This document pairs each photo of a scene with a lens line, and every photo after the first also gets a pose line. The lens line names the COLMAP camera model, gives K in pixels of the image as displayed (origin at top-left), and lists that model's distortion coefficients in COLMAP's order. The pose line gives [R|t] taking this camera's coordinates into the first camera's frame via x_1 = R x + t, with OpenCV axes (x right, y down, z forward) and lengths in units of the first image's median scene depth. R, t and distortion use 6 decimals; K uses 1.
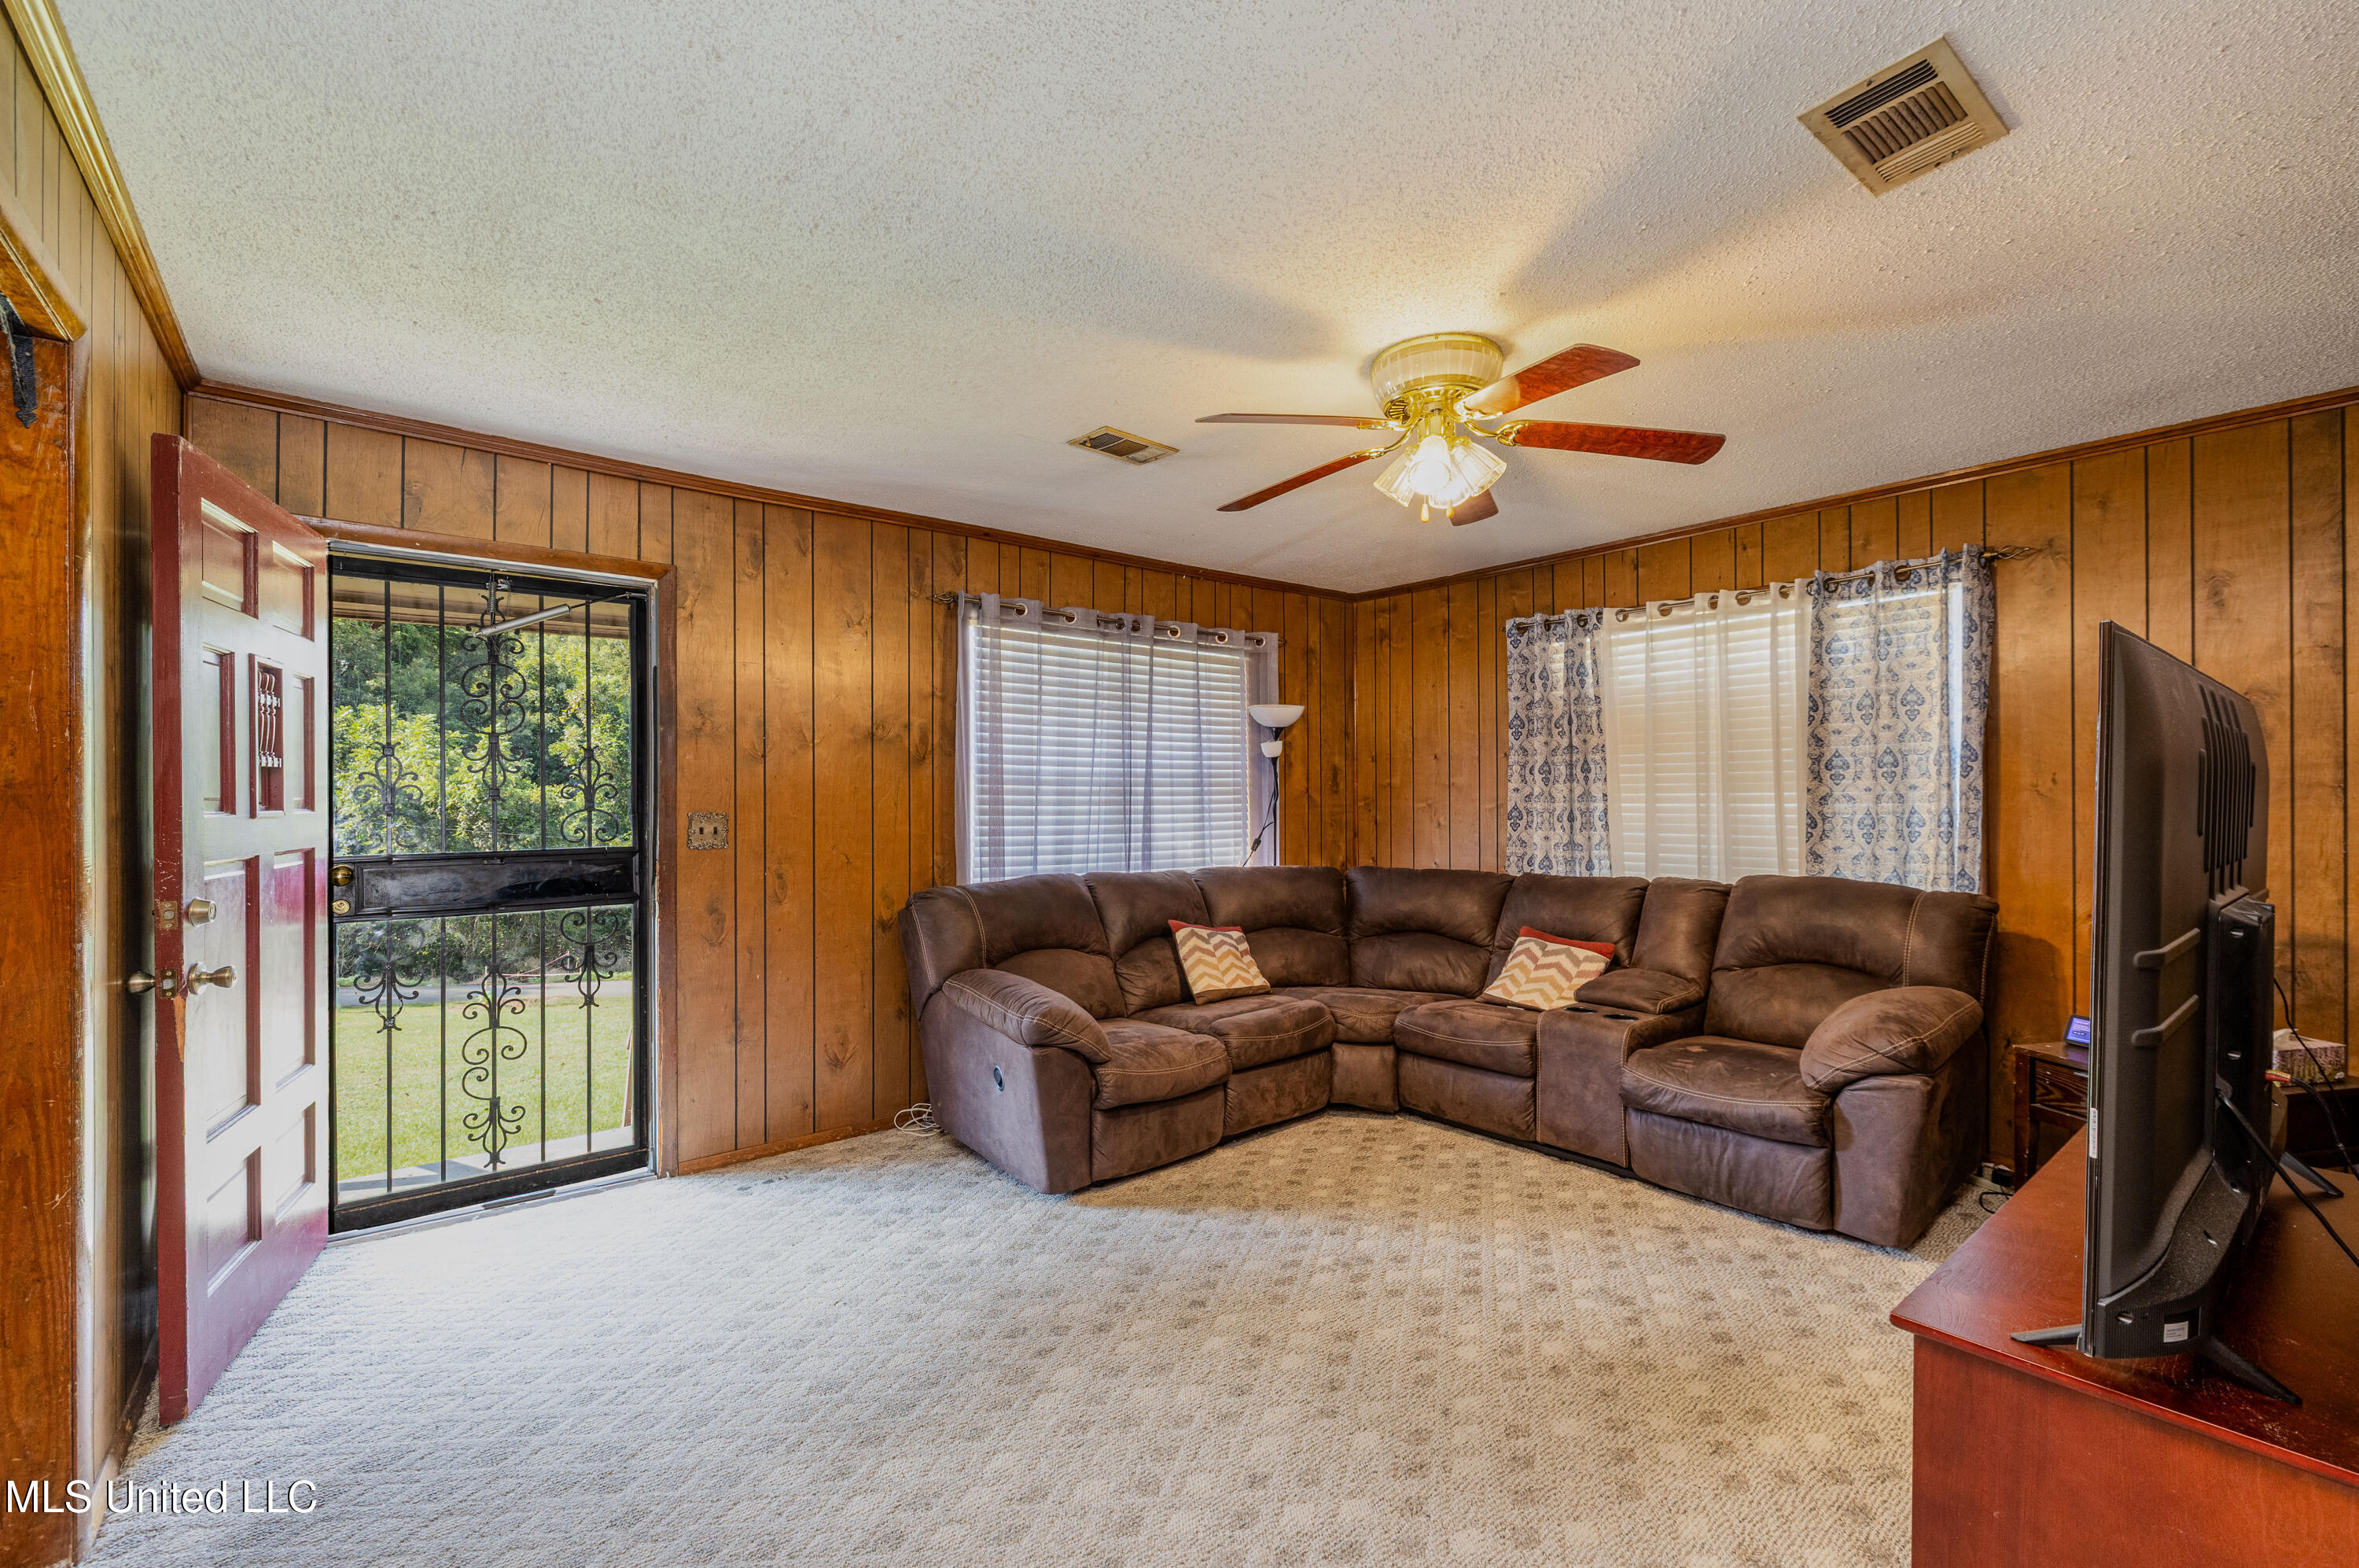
lens RADIAL K [[999.5, 0, 1182.8], [0, 999.5, 788.1], [0, 0, 1]] dist [-0.002856, -0.000499]
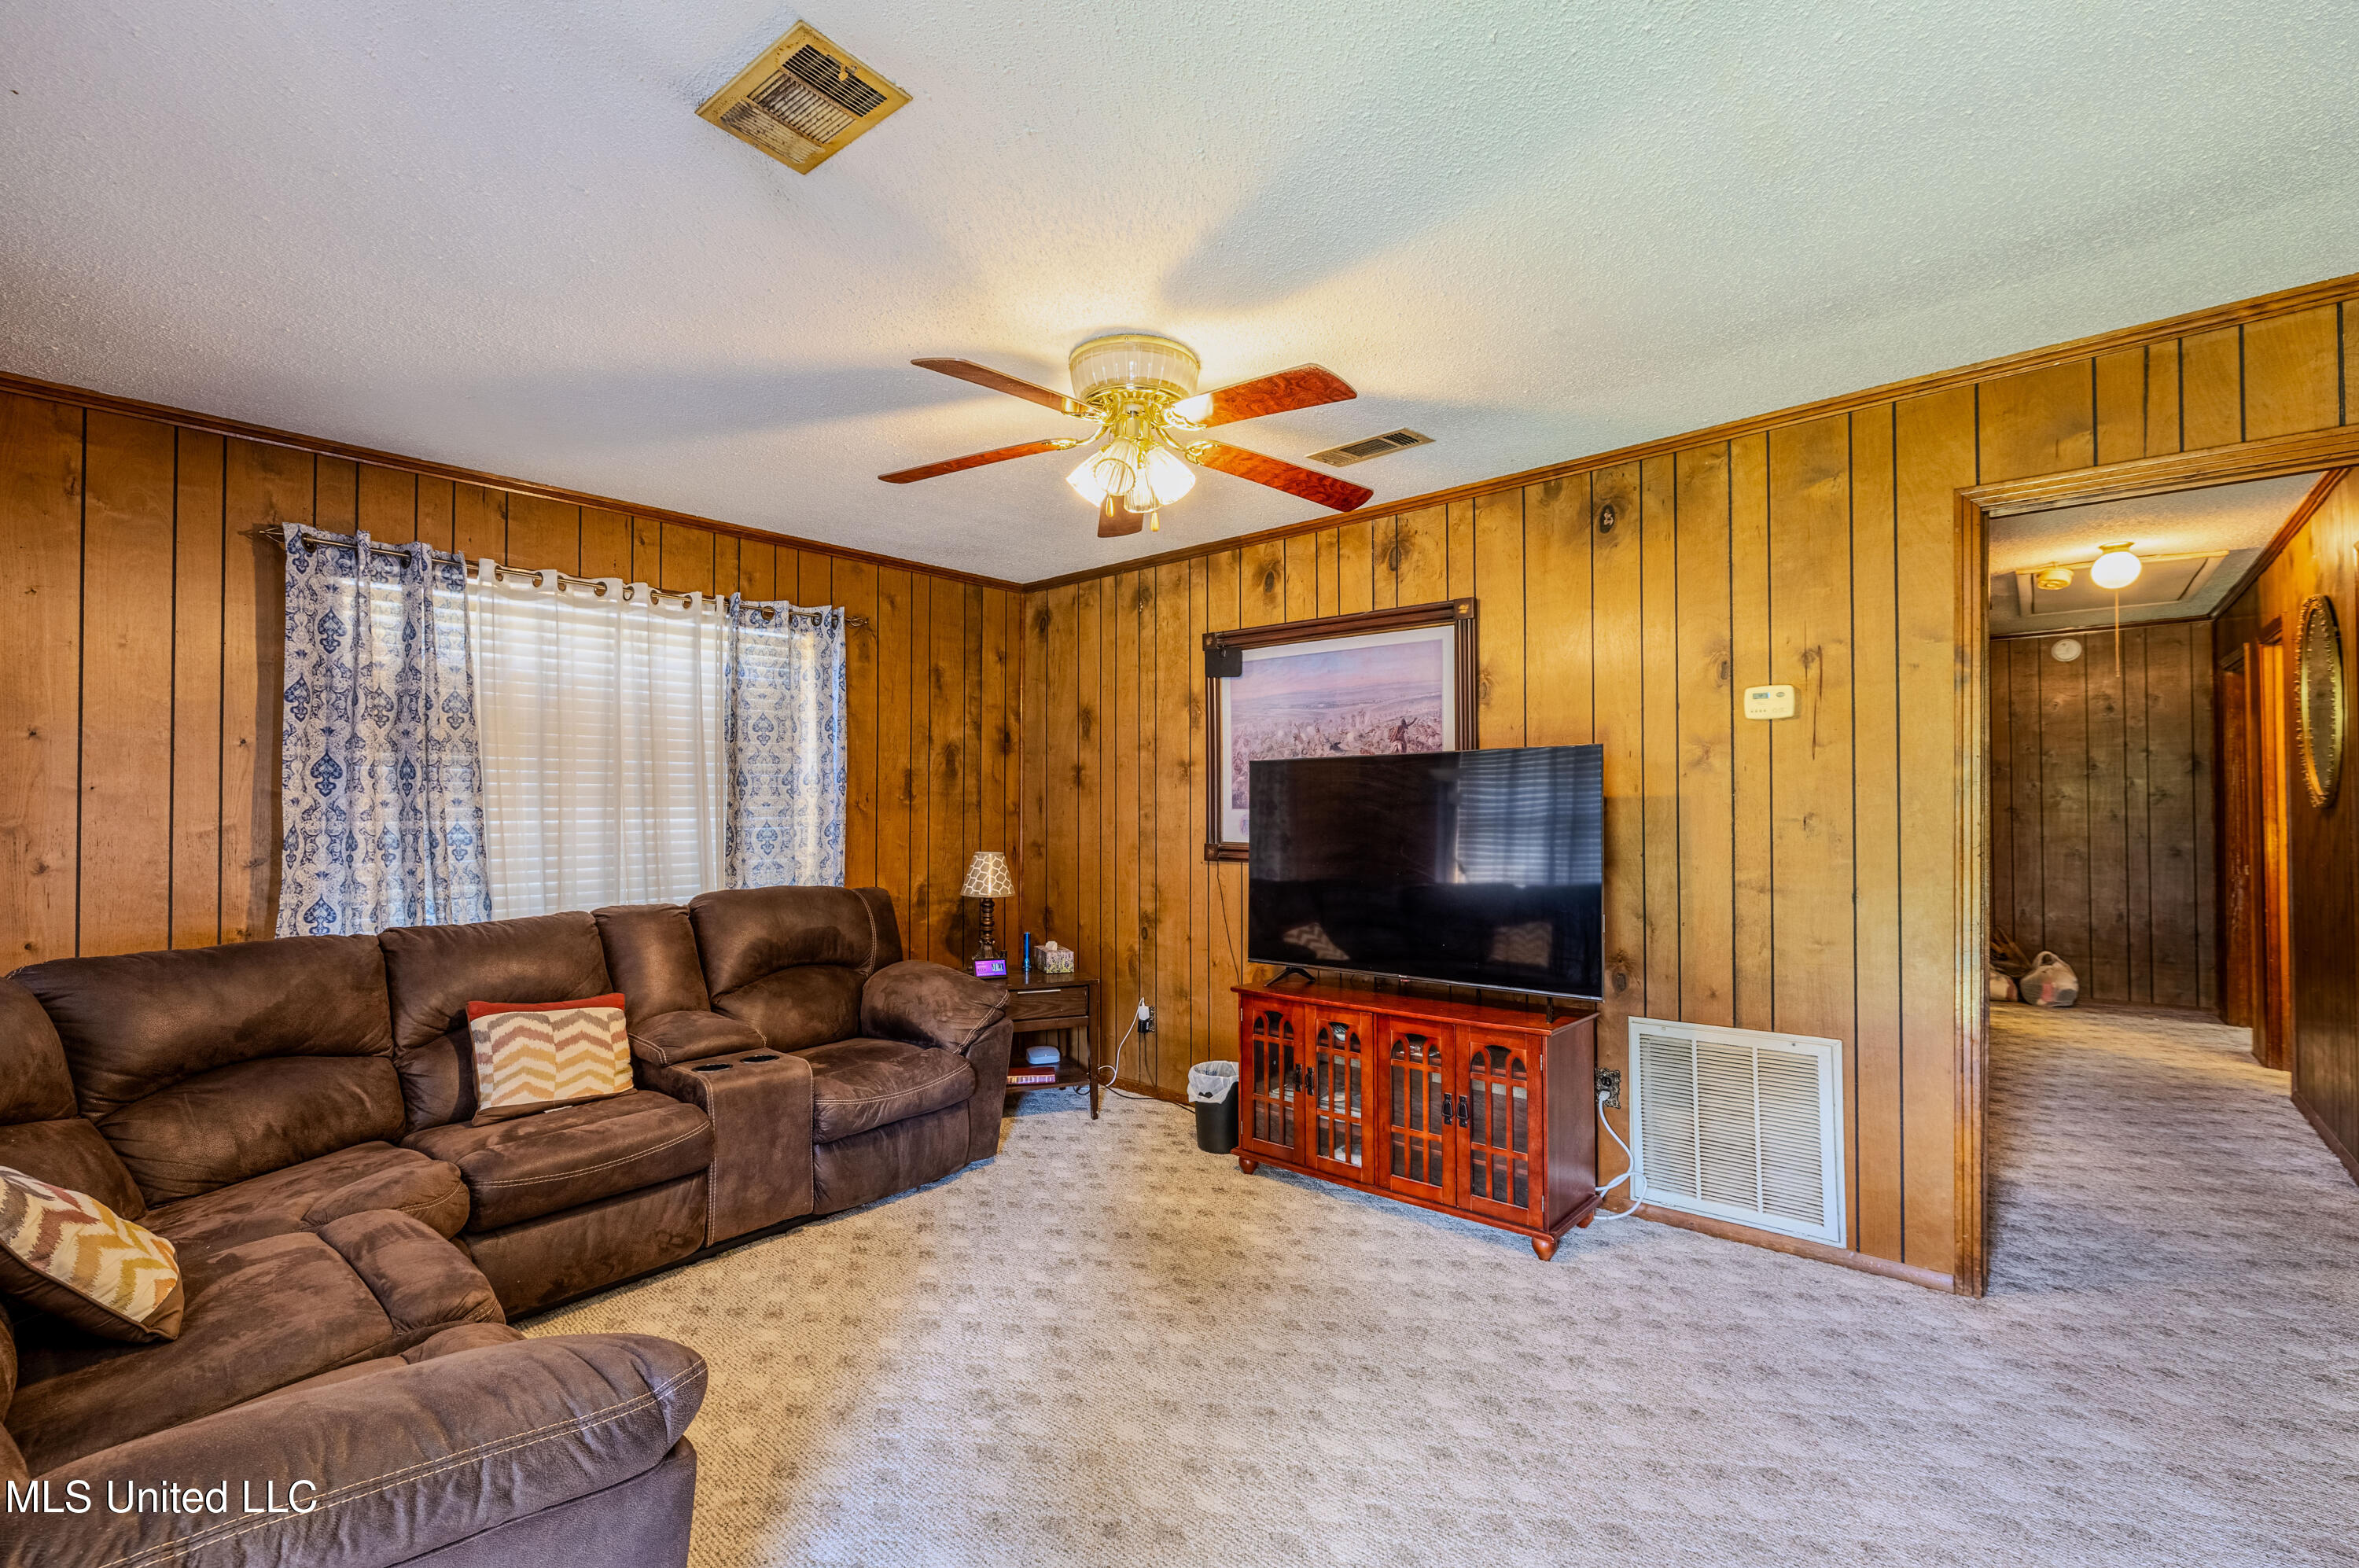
lens RADIAL K [[999.5, 0, 1183.6], [0, 999.5, 800.9], [0, 0, 1]] dist [-0.002856, -0.000499]
pose [[-0.156002, 0.010481, 0.987701, -0.459283], [-0.004936, 0.999923, -0.011390, 0.007329], [-0.987744, -0.006652, -0.155938, 0.705393]]
